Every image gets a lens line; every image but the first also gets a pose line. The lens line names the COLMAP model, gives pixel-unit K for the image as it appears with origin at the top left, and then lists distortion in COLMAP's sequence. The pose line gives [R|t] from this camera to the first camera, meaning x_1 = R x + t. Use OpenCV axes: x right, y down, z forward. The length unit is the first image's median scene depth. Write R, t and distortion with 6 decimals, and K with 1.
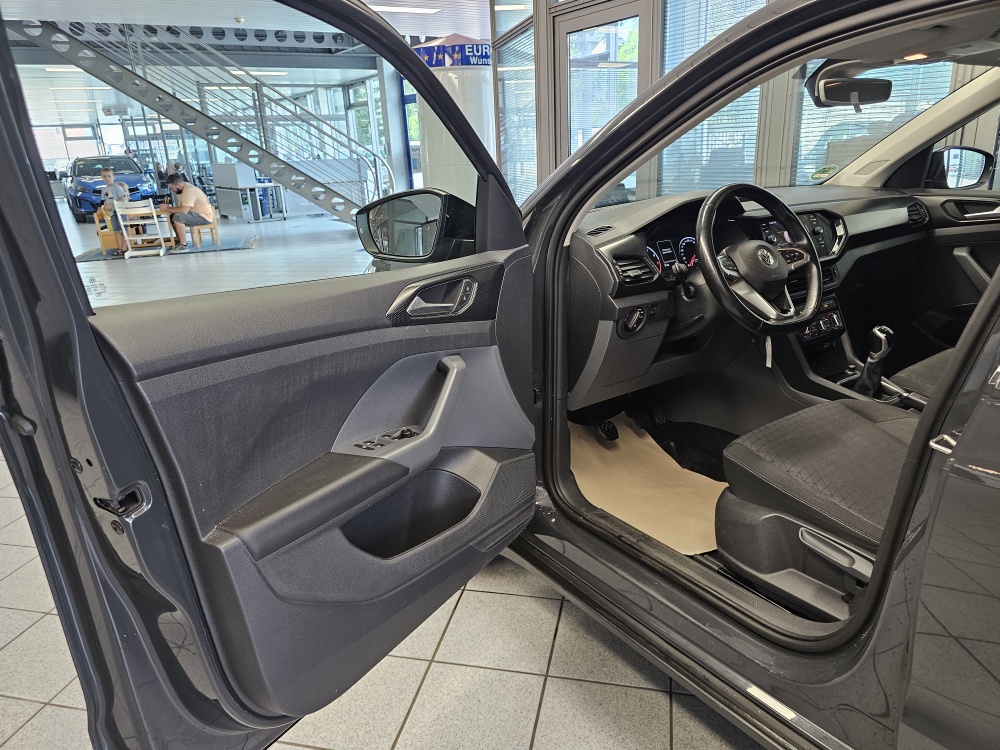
lens RADIAL K [[685.0, 0, 500.0], [0, 685.0, 375.0], [0, 0, 1]] dist [0.026647, -0.009521]
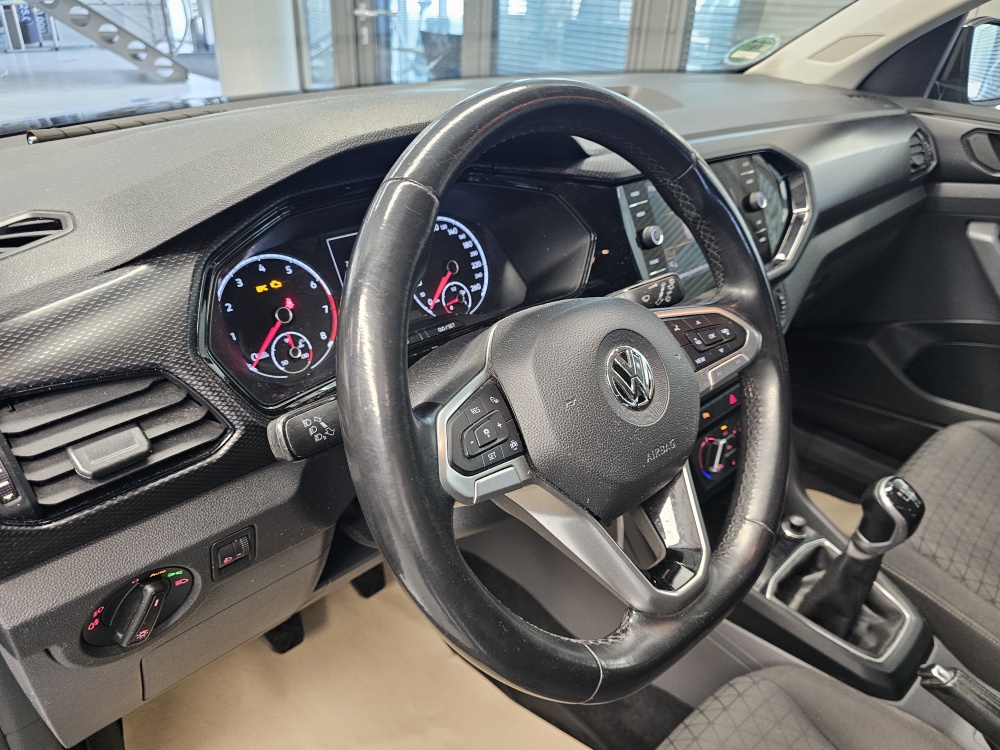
lens RADIAL K [[689.3, 0, 492.3], [0, 689.3, 374.6], [0, 0, 1]] dist [0.038491, -0.047772]
pose [[0.984027, -0.005366, 0.177938, 0.198463], [-0.028317, 0.982101, 0.186216, -0.155876], [-0.175752, -0.188281, 0.966262, 0.521434]]
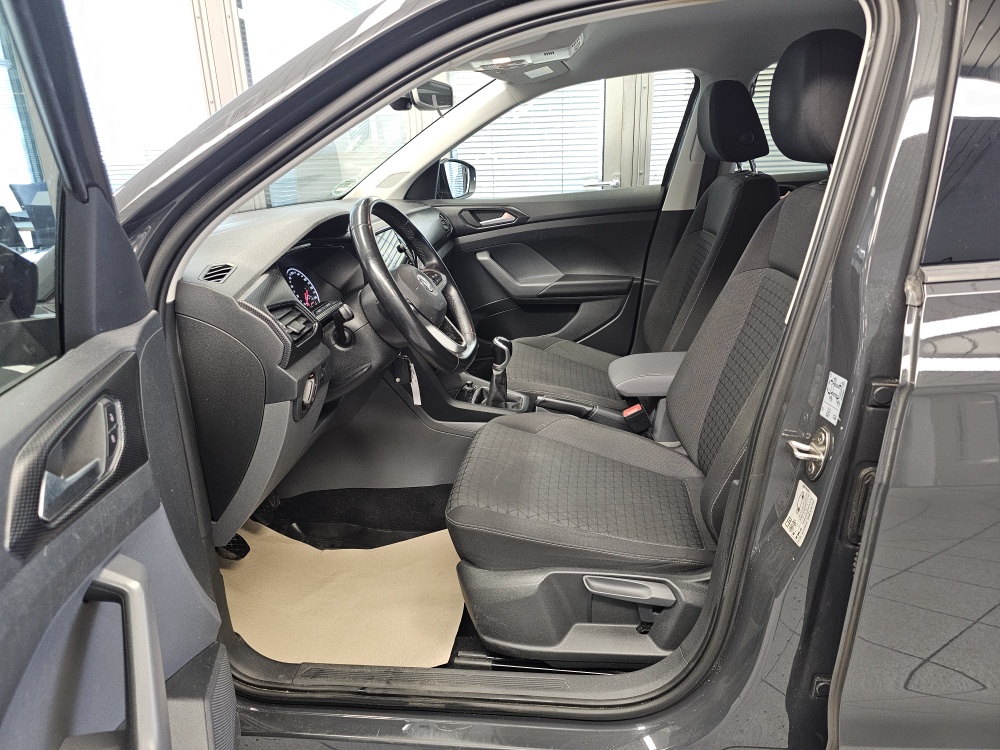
lens RADIAL K [[676.2, 0, 502.1], [0, 676.2, 375.4], [0, 0, 1]] dist [0.072874, -0.083803]
pose [[0.652522, -0.222039, 0.724510, -0.124345], [0.238484, 0.967697, 0.081780, -0.074887], [-0.719264, 0.119421, 0.684396, 0.266164]]
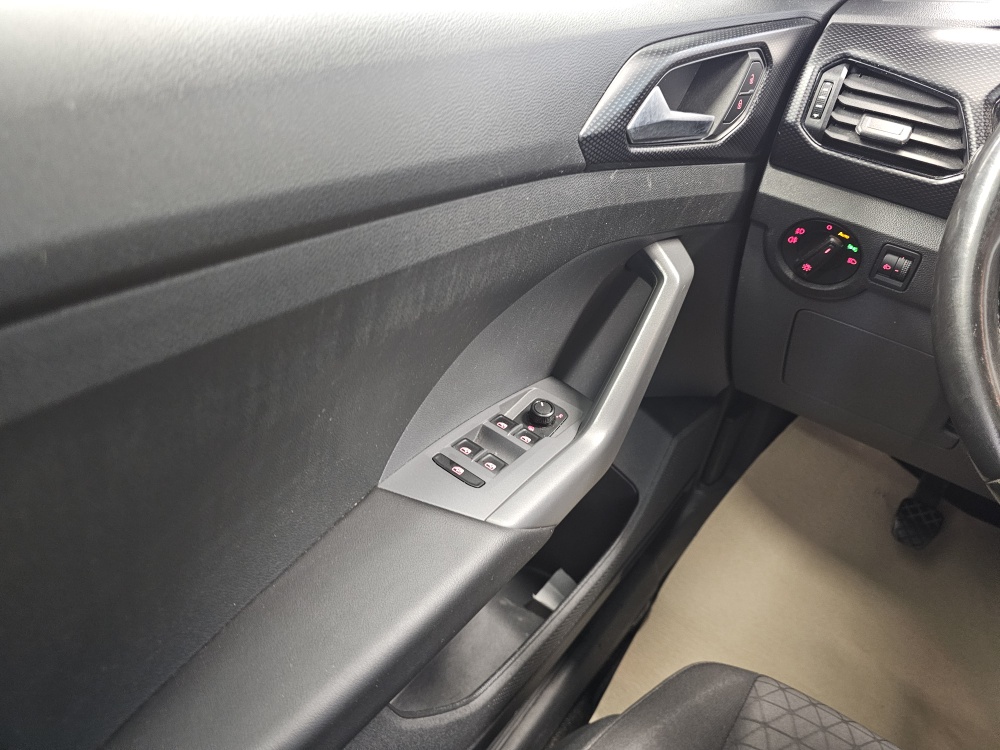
lens RADIAL K [[688.7, 0, 502.8], [0, 688.7, 373.3], [0, 0, 1]] dist [0.009387, -0.025010]
pose [[0.312781, 0.605300, -0.731970, 0.320456], [-0.401525, 0.782655, 0.475636, -0.098667], [0.860782, 0.145134, 0.487842, 0.479696]]
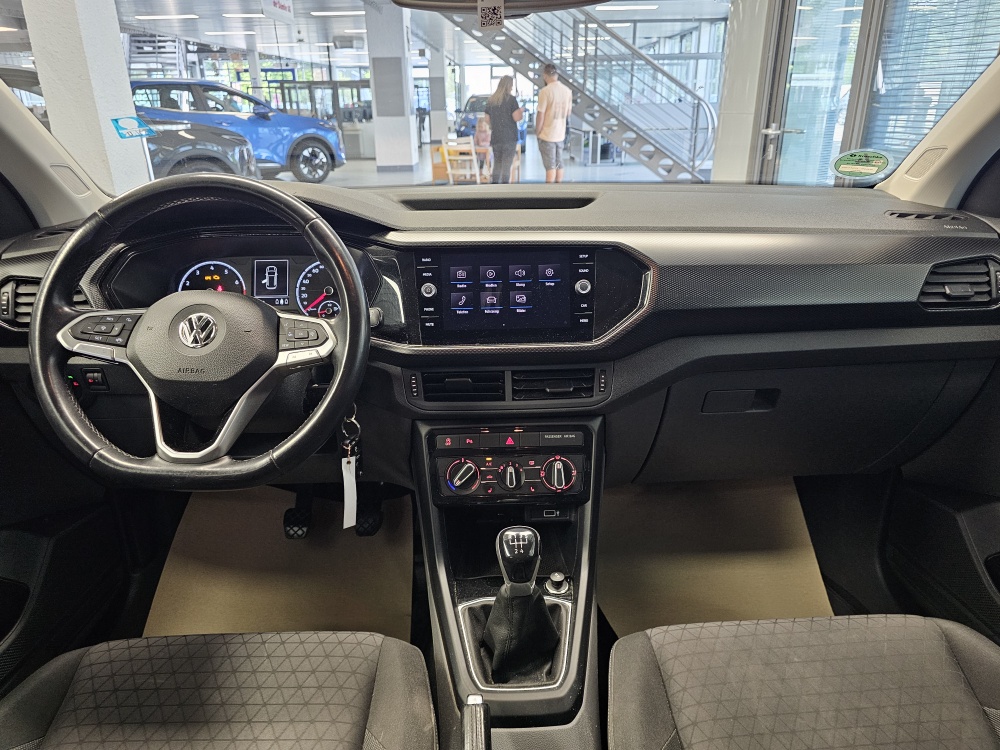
lens RADIAL K [[676.2, 0, 502.1], [0, 676.2, 375.4], [0, 0, 1]] dist [0.072874, -0.083803]
pose [[0.837993, 0.232952, -0.493459, 0.576429], [-0.194376, 0.972412, 0.128967, -0.172191], [0.509888, -0.012157, 0.860155, 0.481298]]
